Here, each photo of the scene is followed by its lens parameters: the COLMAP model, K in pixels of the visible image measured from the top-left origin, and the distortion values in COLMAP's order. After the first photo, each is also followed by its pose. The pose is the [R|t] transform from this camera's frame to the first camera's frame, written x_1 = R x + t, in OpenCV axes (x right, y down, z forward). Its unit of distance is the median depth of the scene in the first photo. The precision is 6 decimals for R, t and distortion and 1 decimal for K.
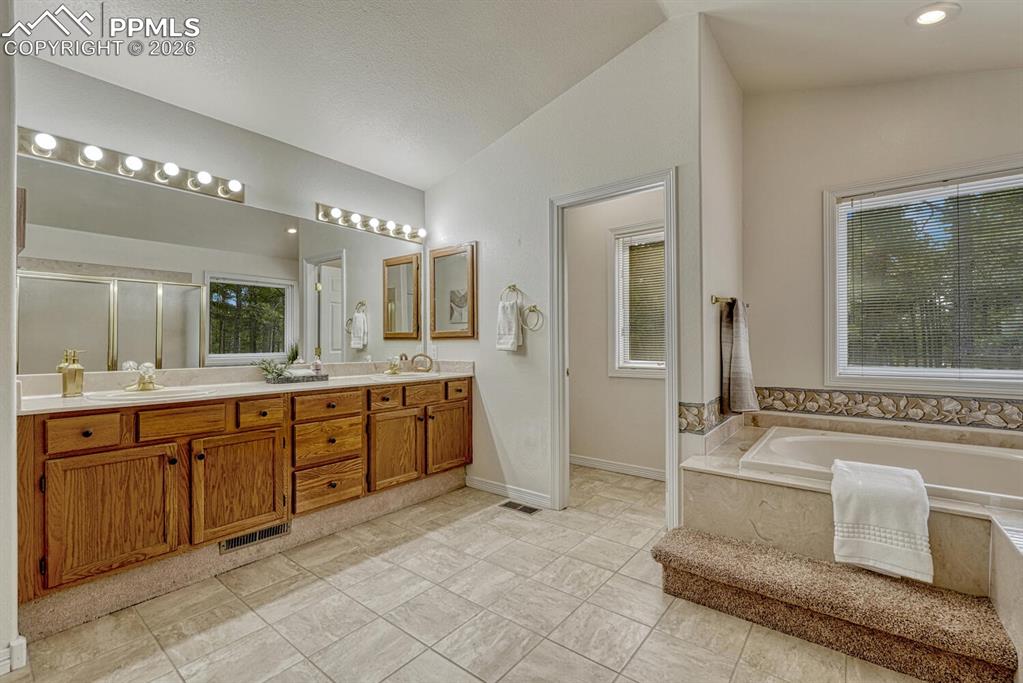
lens RADIAL K [[439.3, 0, 513.7], [0, 439.3, 337.4], [0, 0, 1]] dist [0.003911, 0.000320]
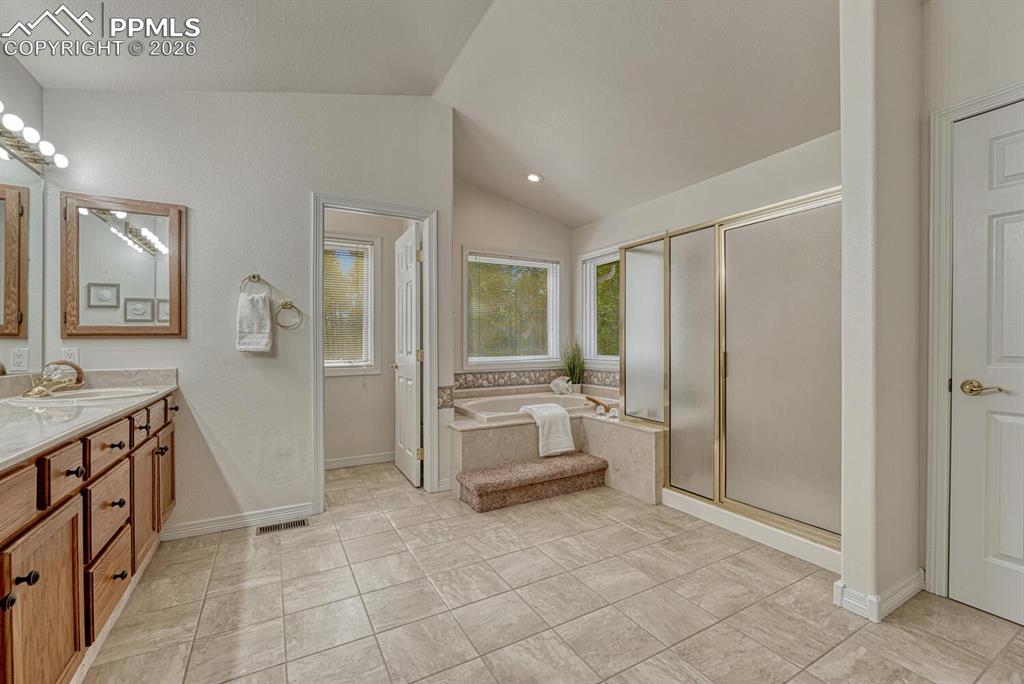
lens RADIAL K [[437.0, 0, 512.6], [0, 437.0, 341.7], [0, 0, 1]] dist [-0.001480, -0.000150]
pose [[0.387667, 0.003951, 0.921791, -0.676433], [-0.007792, 0.999969, -0.001009, 0.008327], [-0.921767, -0.006791, 0.387686, 0.243308]]
